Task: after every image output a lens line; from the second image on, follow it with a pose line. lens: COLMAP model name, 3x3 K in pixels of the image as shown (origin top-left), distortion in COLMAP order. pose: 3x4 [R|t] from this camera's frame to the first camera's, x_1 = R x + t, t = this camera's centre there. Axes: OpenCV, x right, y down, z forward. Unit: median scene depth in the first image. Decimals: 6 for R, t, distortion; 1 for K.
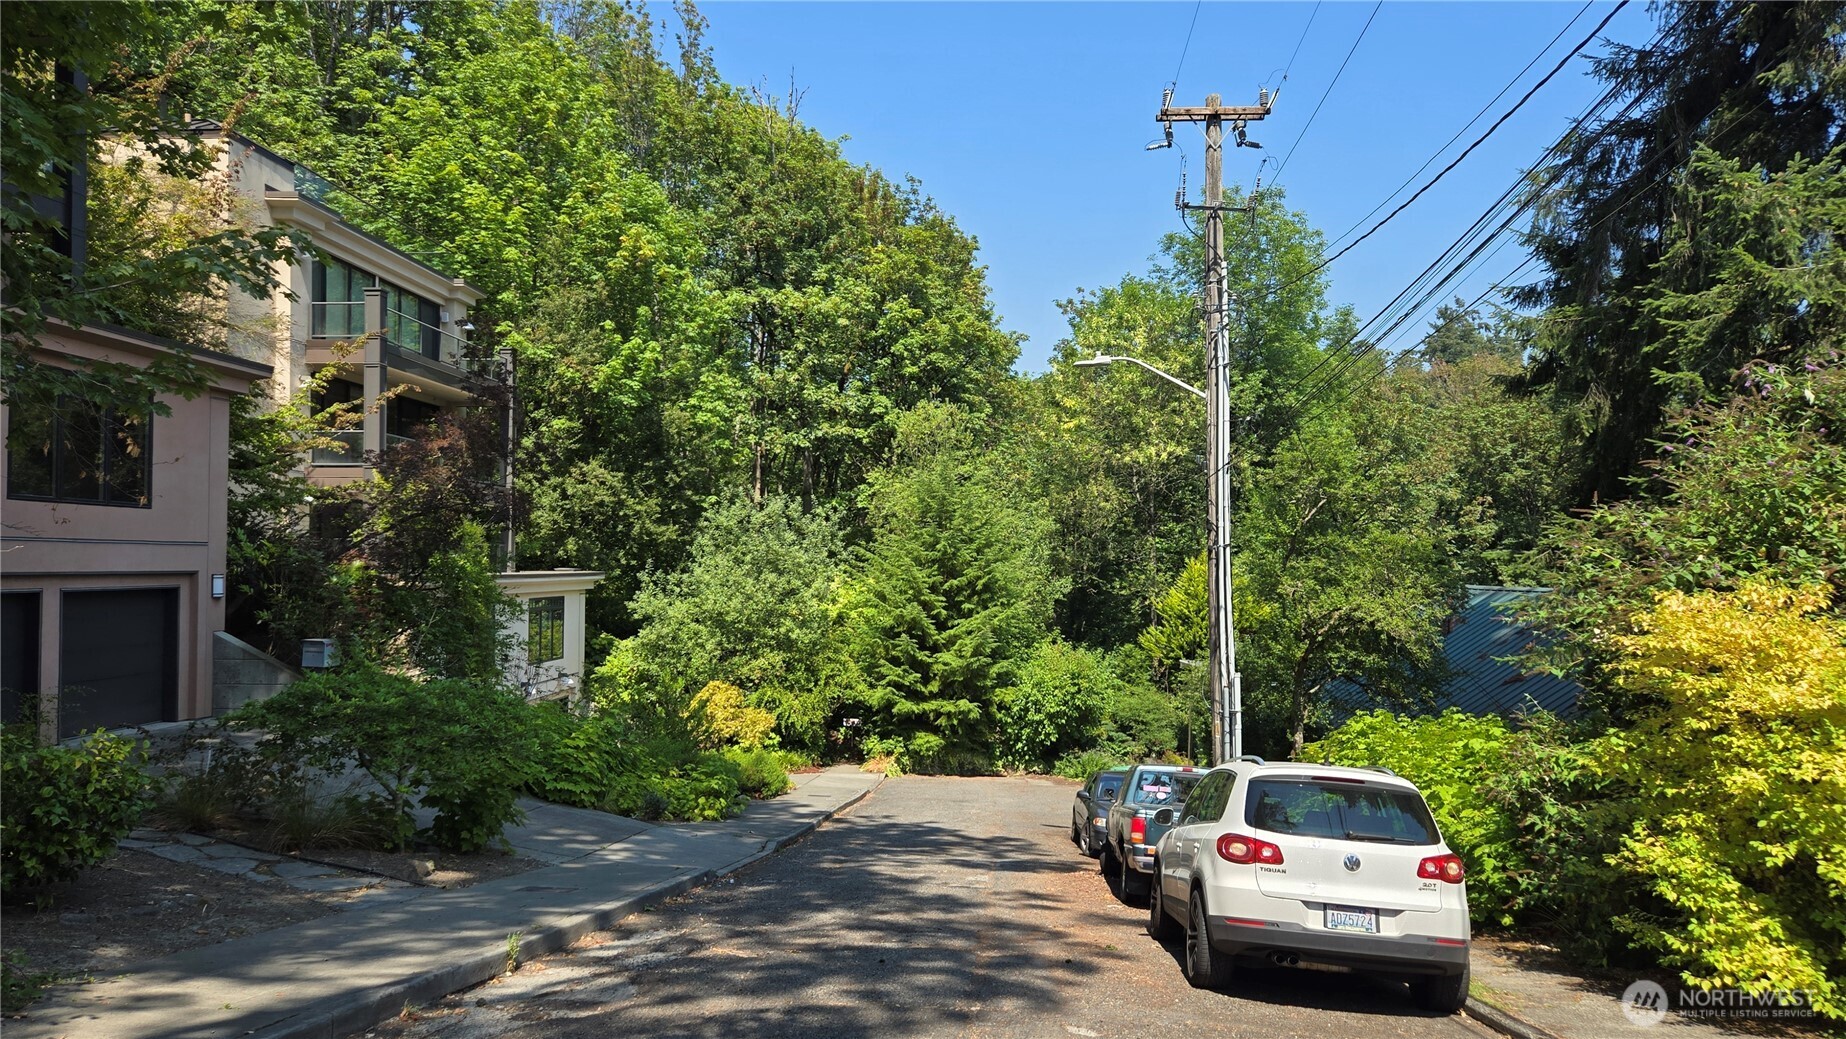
lens RADIAL K [[1466.0, 0, 1053.3], [0, 1466.0, 518.8], [0, 0, 1]] dist [0.122578, -0.105385]
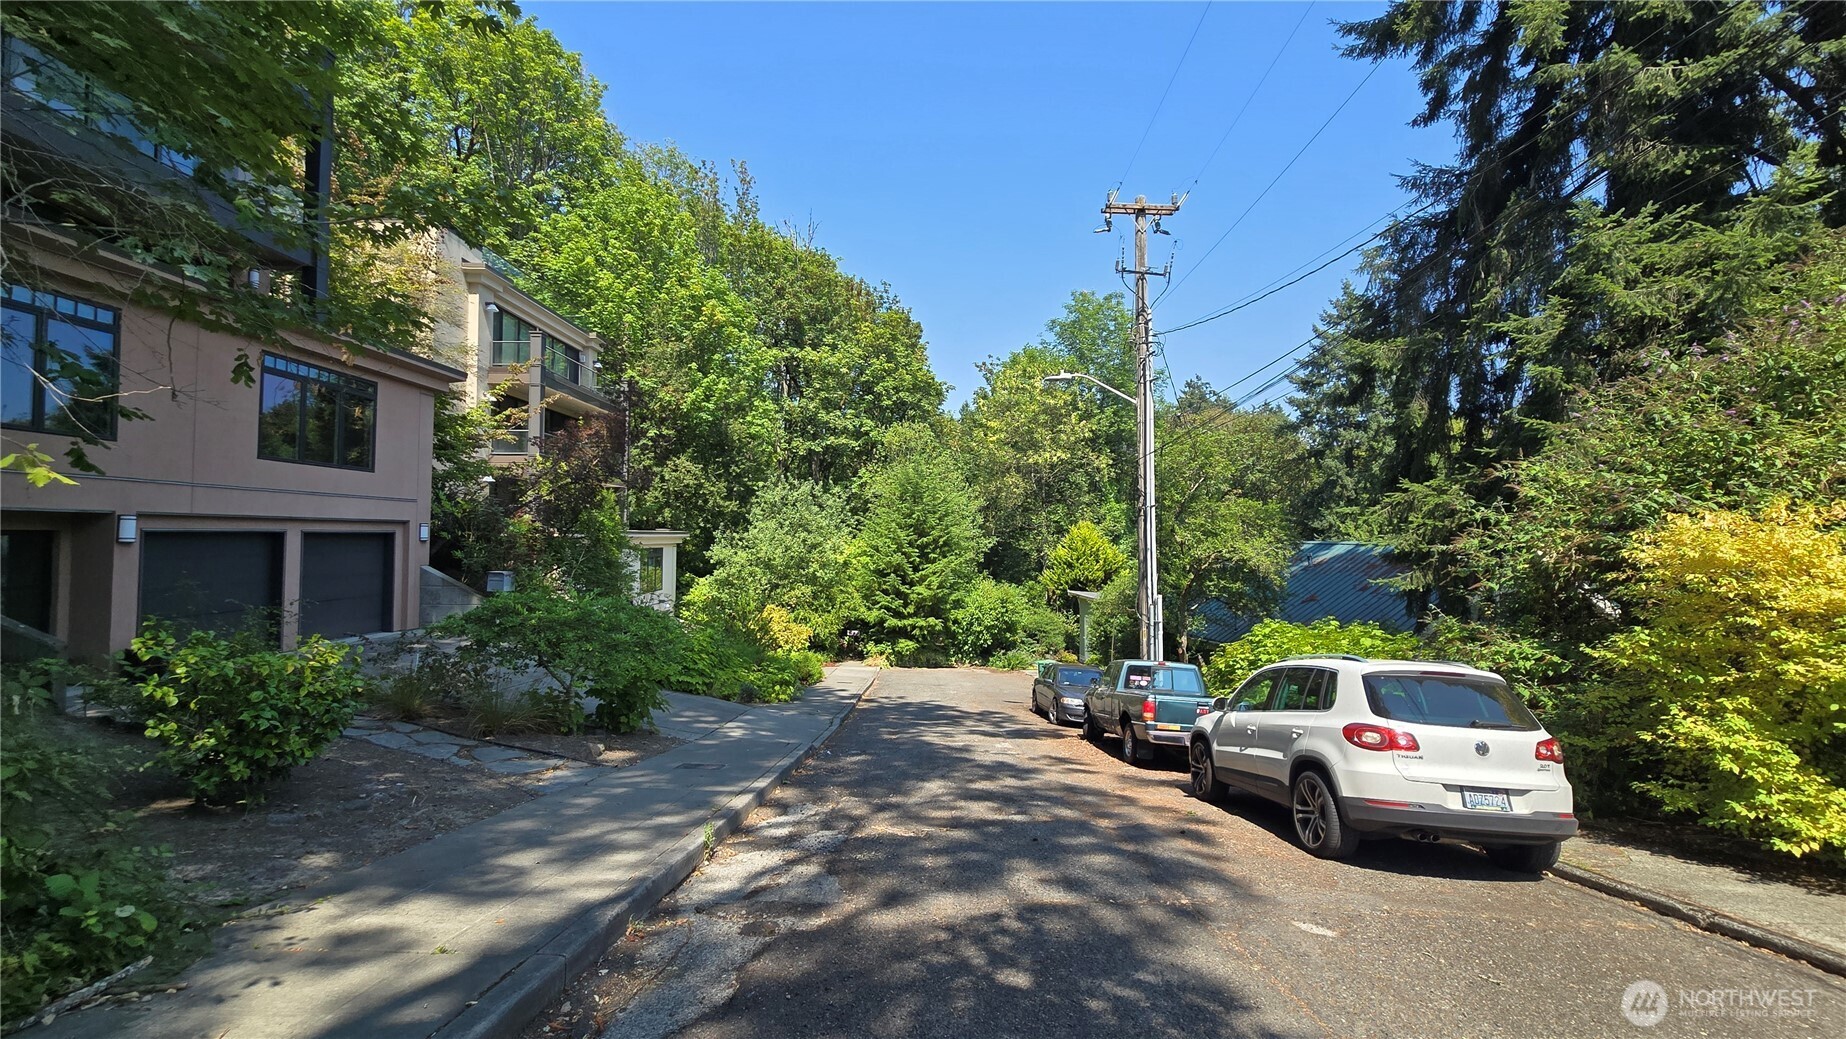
lens RADIAL K [[749.9, 0, 923.0], [0, 749.9, 519.5], [0, 0, 1]] dist [0.013052, 0.000353]
pose [[0.996511, 0.003640, 0.083380, -0.164780], [-0.002326, 0.999872, -0.015850, 0.043206], [-0.083427, 0.015601, 0.996392, 0.287998]]
